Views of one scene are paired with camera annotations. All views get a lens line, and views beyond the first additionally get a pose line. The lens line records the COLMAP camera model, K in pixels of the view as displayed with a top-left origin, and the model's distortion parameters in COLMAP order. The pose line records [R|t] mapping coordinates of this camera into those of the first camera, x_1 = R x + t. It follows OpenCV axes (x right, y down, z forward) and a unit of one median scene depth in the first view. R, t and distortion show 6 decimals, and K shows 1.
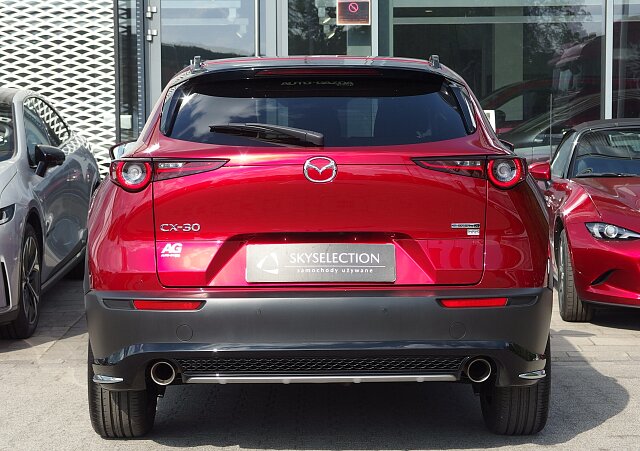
lens RADIAL K [[1674.8, 0, 320.0], [0, 1674.8, 225.5], [0, 0, 1]] dist [0.655327, -0.088319]
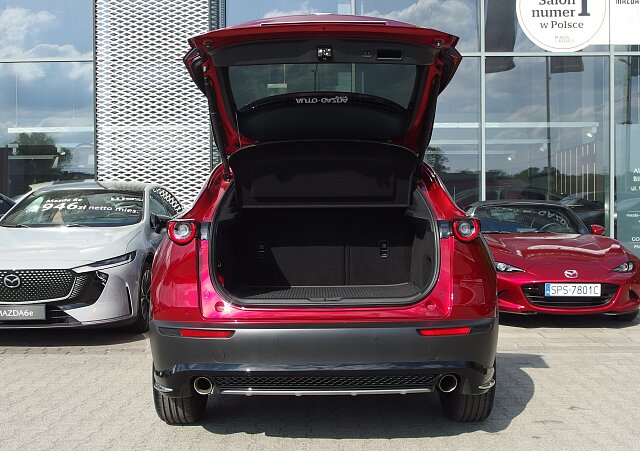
lens RADIAL K [[755.0, 0, 320.0], [0, 755.0, 225.5], [0, 0, 1]] dist [-0.005174, -0.007277]
pose [[0.999988, -0.000462, -0.004928, -0.000597], [0.000274, 0.999268, -0.038244, -0.012443], [0.004942, 0.038243, 0.999256, 0.410384]]
